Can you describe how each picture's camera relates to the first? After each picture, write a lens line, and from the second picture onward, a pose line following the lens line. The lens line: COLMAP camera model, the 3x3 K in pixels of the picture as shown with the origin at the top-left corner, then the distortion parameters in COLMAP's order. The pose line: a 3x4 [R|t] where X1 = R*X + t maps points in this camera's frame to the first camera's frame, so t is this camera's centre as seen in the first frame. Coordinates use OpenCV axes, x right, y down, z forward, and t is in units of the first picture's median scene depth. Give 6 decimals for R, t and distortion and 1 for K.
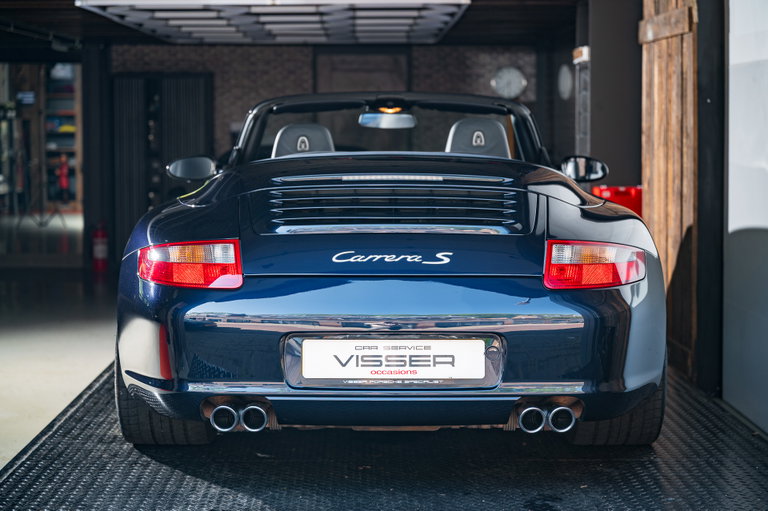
lens RADIAL K [[1562.7, 0, 384.6], [0, 1562.7, 171.7], [0, 0, 1]] dist [-0.032954, 0.018495]
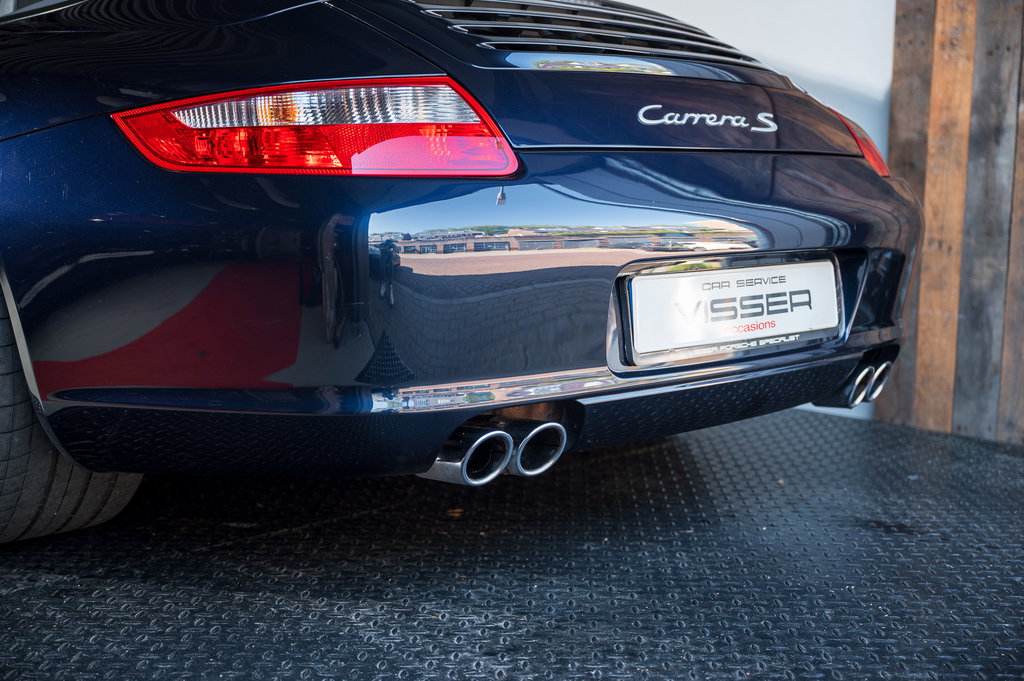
lens RADIAL K [[1325.2, 0, 512.0], [0, 1325.2, 340.5], [0, 0, 1]] dist [-0.011489, 0.002669]
pose [[0.723352, -0.085522, 0.685163, -0.351015], [0.003785, 0.992776, 0.119921, 0.072946], [-0.690469, -0.084152, 0.718450, 0.685129]]
